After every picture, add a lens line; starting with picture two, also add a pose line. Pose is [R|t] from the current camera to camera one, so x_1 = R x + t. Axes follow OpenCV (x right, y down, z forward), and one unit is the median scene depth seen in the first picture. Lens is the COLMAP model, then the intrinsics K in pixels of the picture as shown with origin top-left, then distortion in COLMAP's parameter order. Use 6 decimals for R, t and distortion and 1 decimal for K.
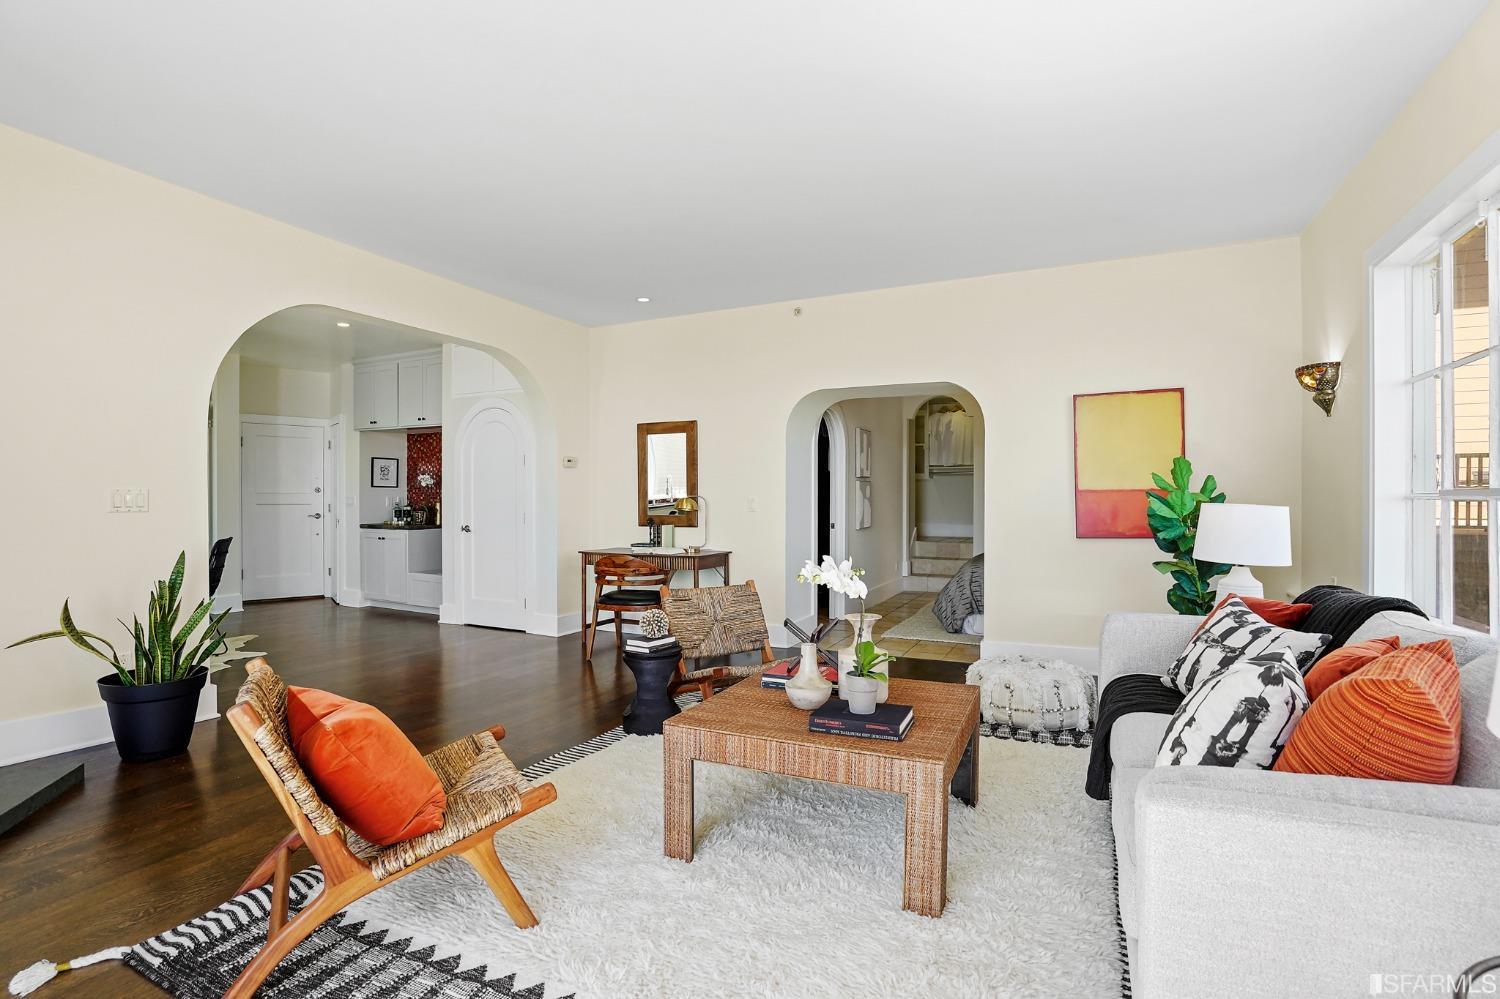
lens RADIAL K [[711.4, 0, 744.1], [0, 711.4, 501.0], [0, 0, 1]] dist [-0.050381, 0.020995]
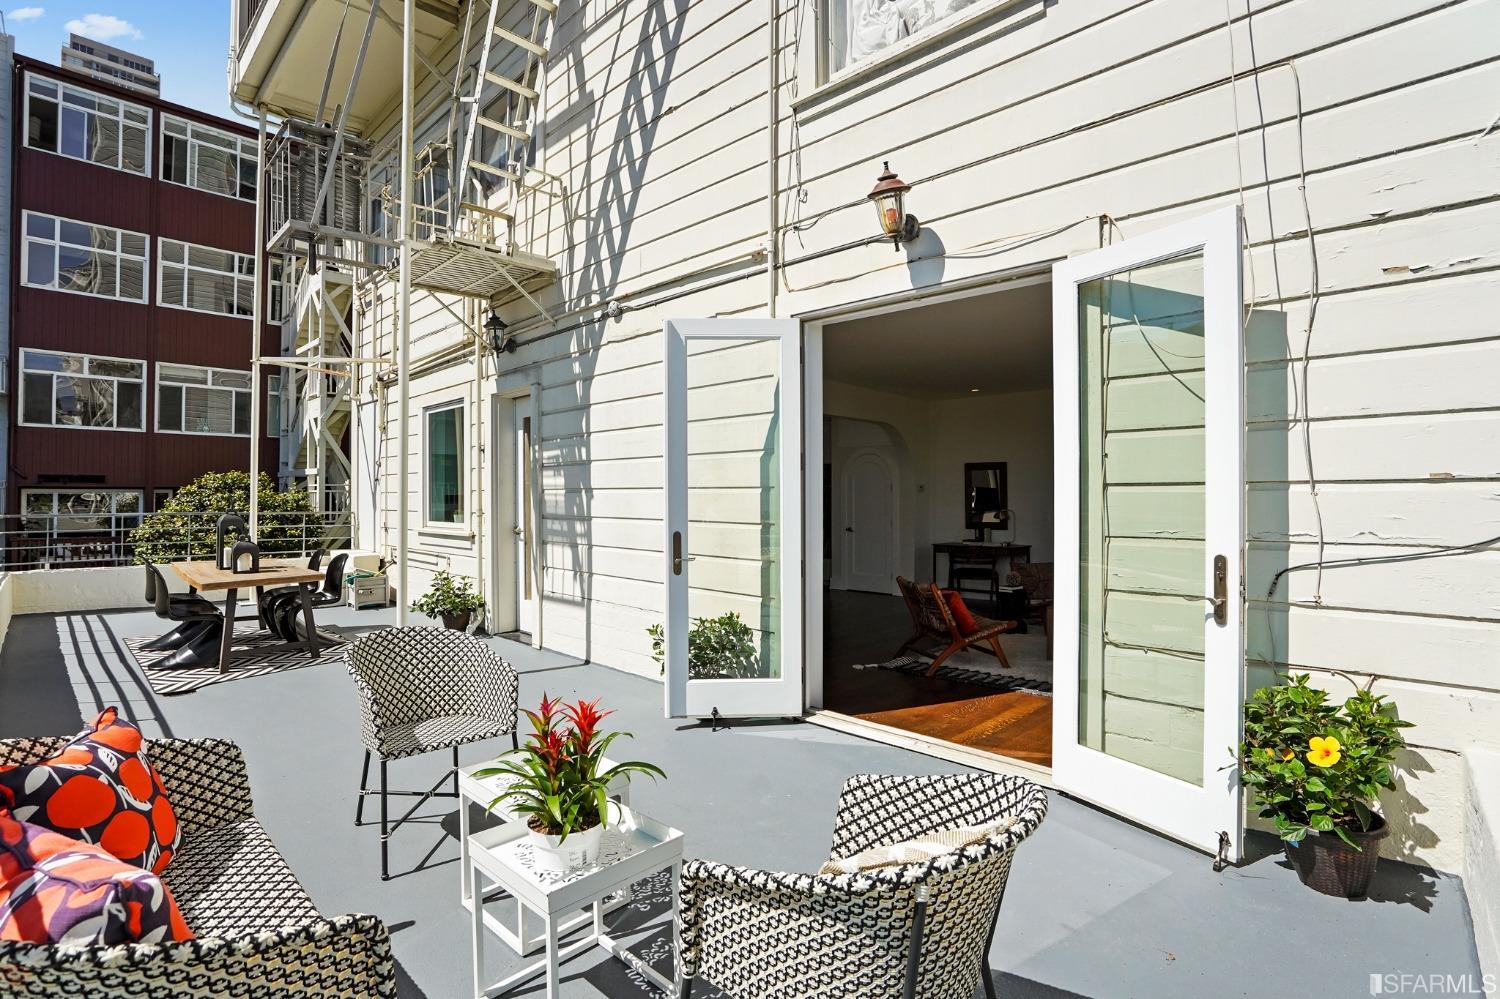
lens RADIAL K [[711.4, 0, 755.8], [0, 711.4, 491.0], [0, 0, 1]] dist [-0.050381, 0.020995]
pose [[0.951696, -0.006707, -0.306969, -0.114691], [0.003292, 0.999927, -0.011642, -0.032647], [0.307025, 0.010069, 0.951648, -0.662747]]
